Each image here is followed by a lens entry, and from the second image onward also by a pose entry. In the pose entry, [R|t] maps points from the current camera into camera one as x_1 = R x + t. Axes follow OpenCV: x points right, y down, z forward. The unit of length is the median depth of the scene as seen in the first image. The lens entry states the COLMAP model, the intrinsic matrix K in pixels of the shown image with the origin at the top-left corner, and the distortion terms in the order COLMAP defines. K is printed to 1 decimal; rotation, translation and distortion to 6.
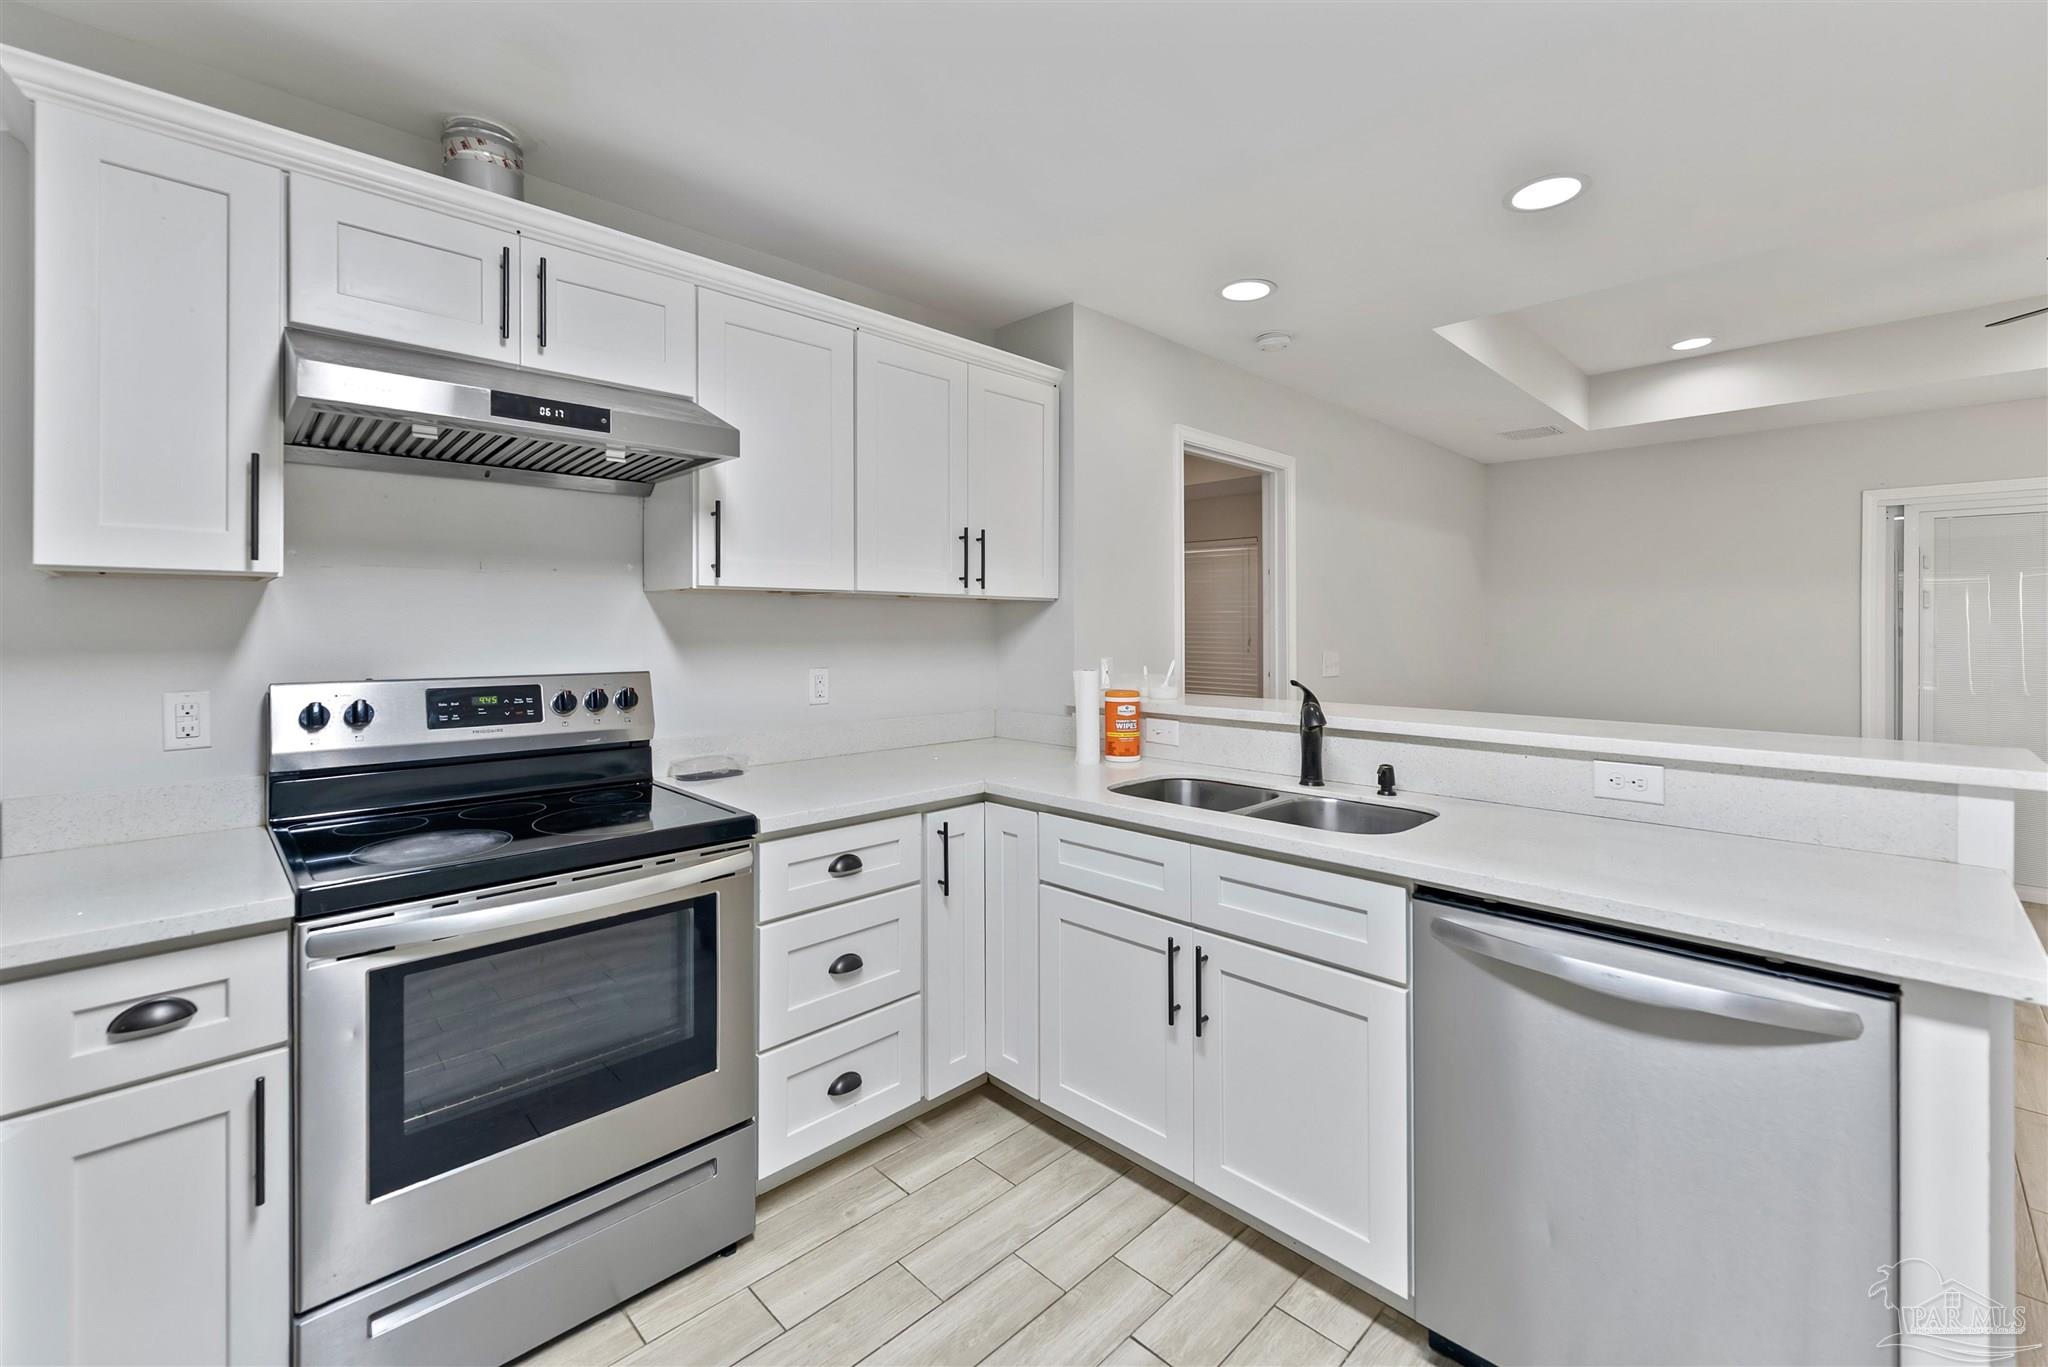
lens RADIAL K [[833.3, 0, 997.1], [0, 833.3, 605.0], [0, 0, 1]] dist [0.001419, -0.000040]
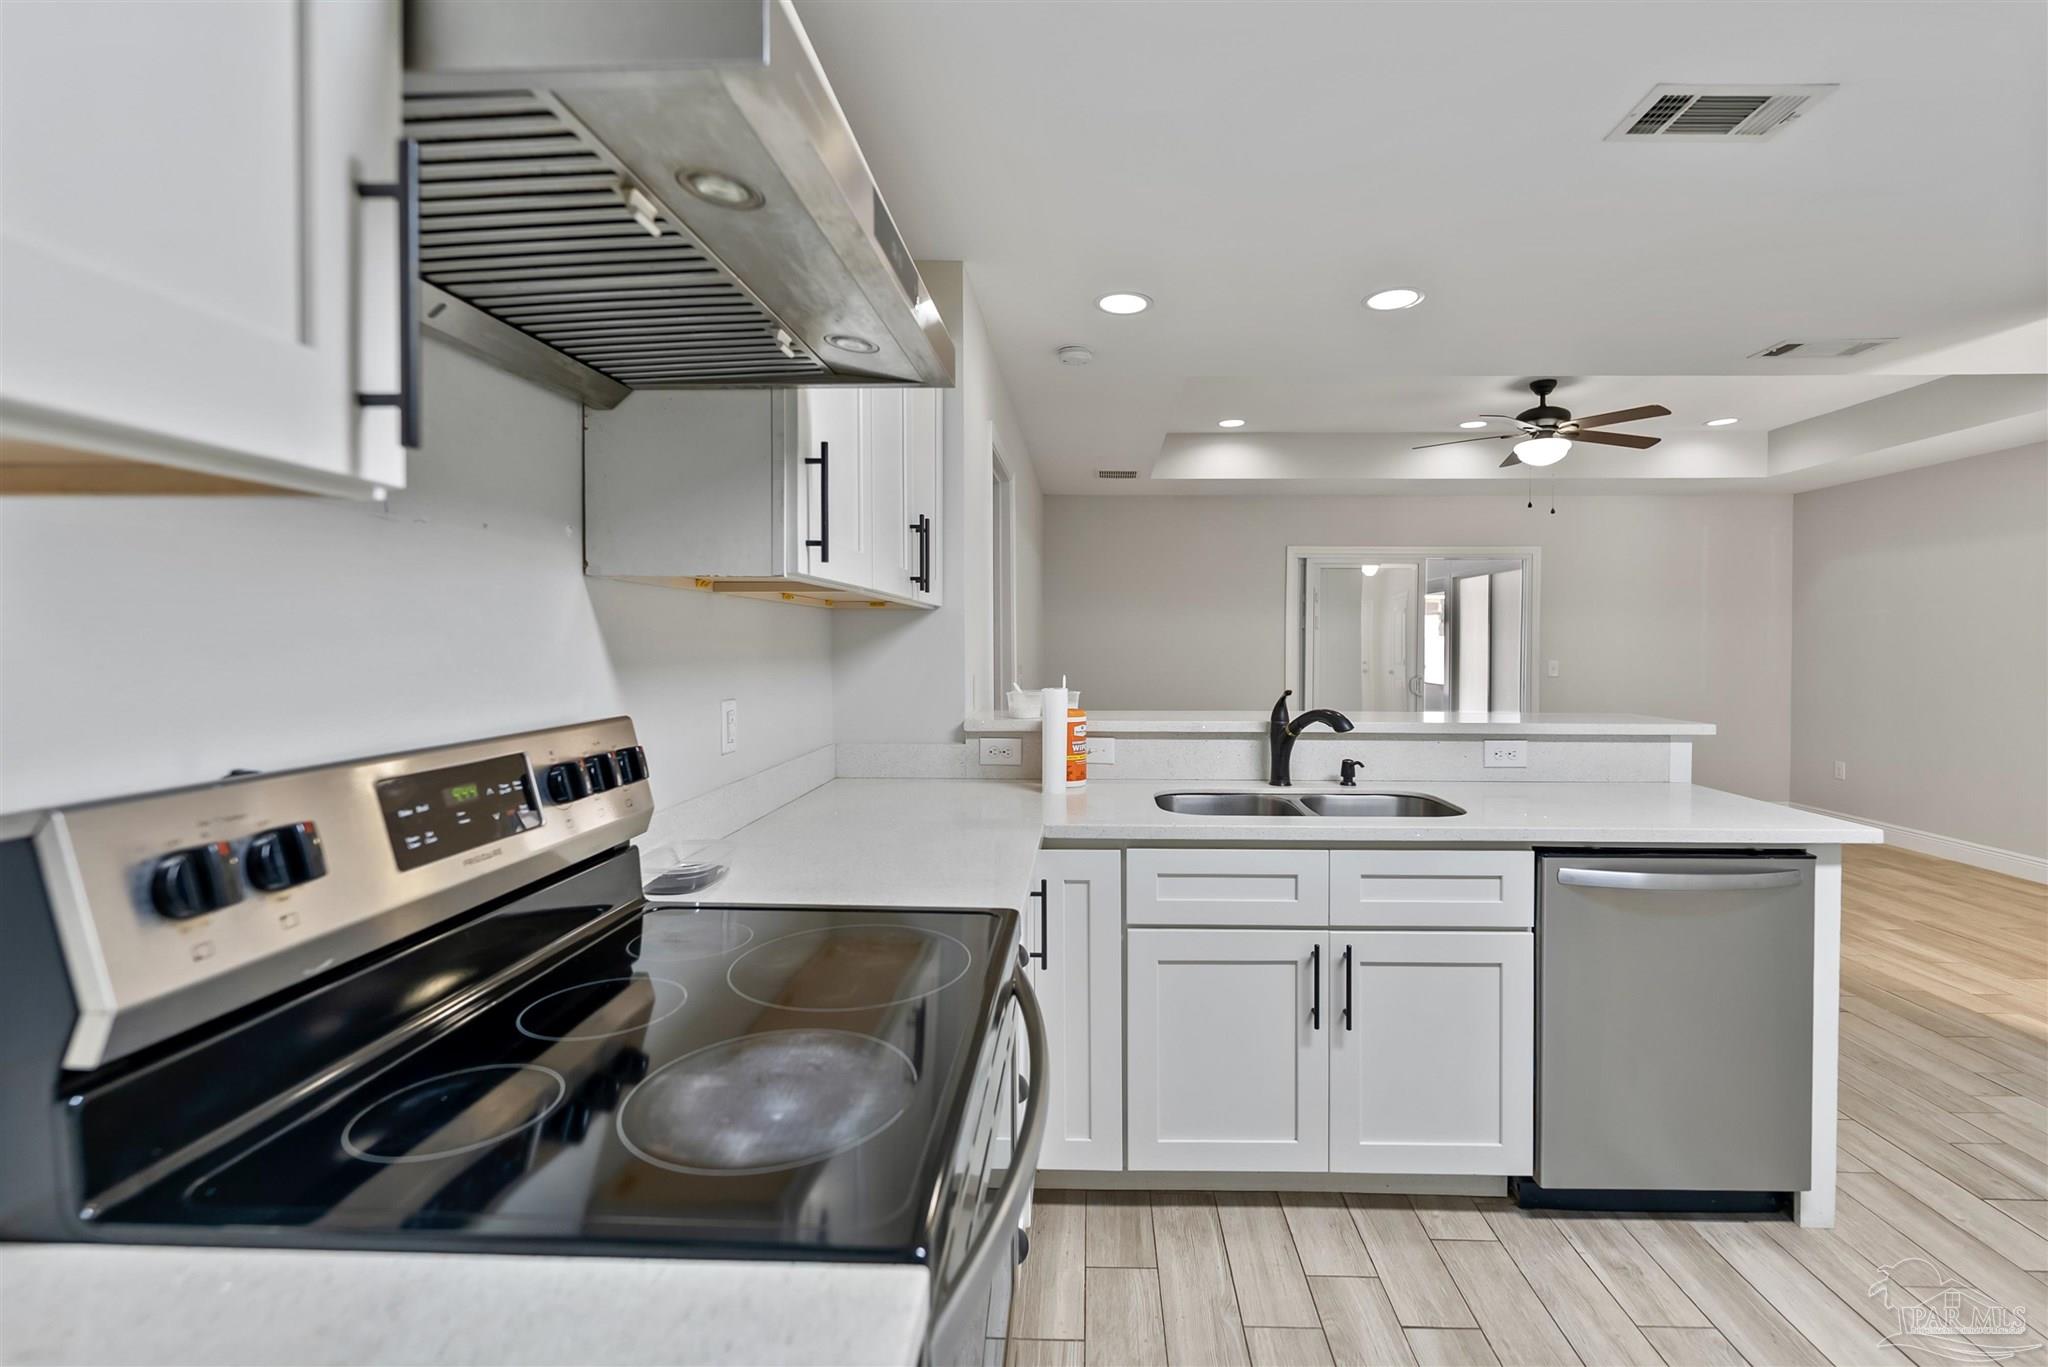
lens RADIAL K [[892.6, 0, 1025.5], [0, 892.6, 636.5], [0, 0, 1]] dist [-0.000389, -0.000531]
pose [[0.727703, 0.005097, 0.685874, -0.755164], [-0.020650, 0.999682, 0.014481, 0.011770], [-0.685582, -0.024701, 0.727576, 0.430688]]
